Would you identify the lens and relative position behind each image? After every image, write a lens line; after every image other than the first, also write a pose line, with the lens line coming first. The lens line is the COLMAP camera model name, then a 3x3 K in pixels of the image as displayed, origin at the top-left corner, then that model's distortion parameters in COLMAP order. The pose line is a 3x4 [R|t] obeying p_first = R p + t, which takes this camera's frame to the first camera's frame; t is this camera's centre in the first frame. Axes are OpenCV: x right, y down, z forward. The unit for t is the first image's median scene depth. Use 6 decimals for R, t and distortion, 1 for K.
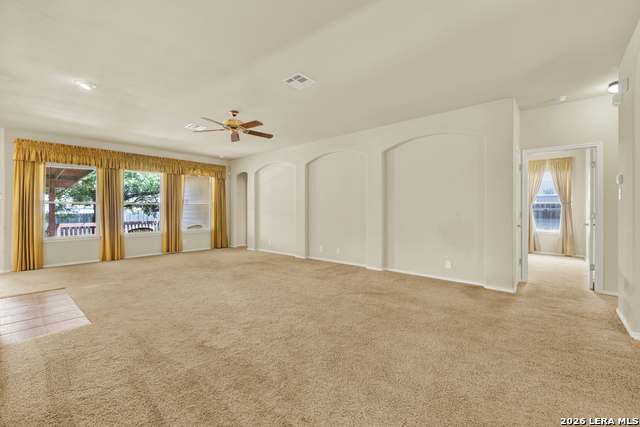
lens RADIAL K [[275.2, 0, 313.7], [0, 275.2, 209.1], [0, 0, 1]] dist [0.008044, 0.000065]
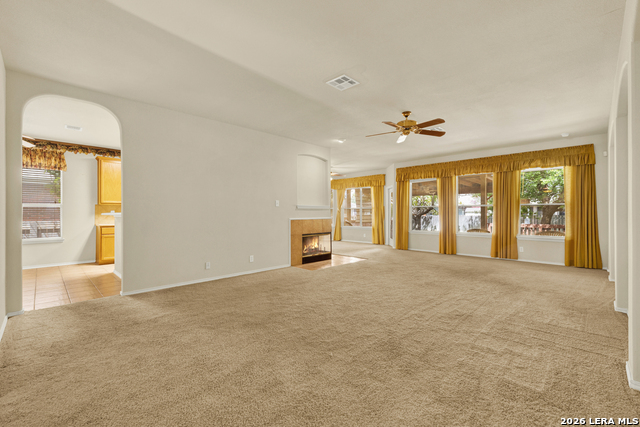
lens RADIAL K [[275.2, 0, 315.9], [0, 275.2, 211.6], [0, 0, 1]] dist [0.008044, 0.000065]
pose [[-0.062969, -0.002057, -0.998013, 0.723741], [0.003133, 0.999993, -0.002258, 0.004432], [0.998011, -0.003269, -0.062962, 0.740655]]
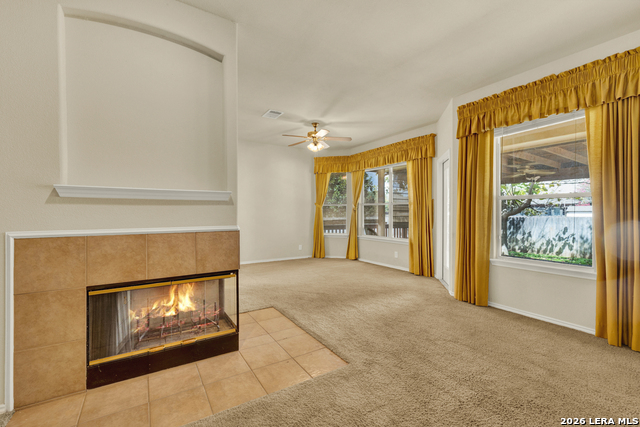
lens RADIAL K [[275.2, 0, 315.1], [0, 275.2, 212.7], [0, 0, 1]] dist [0.008044, 0.000065]
pose [[-0.283789, 0.005455, -0.958871, -0.366912], [0.000673, 0.999985, 0.005490, 0.005328], [0.958887, 0.000912, -0.283788, 1.018332]]
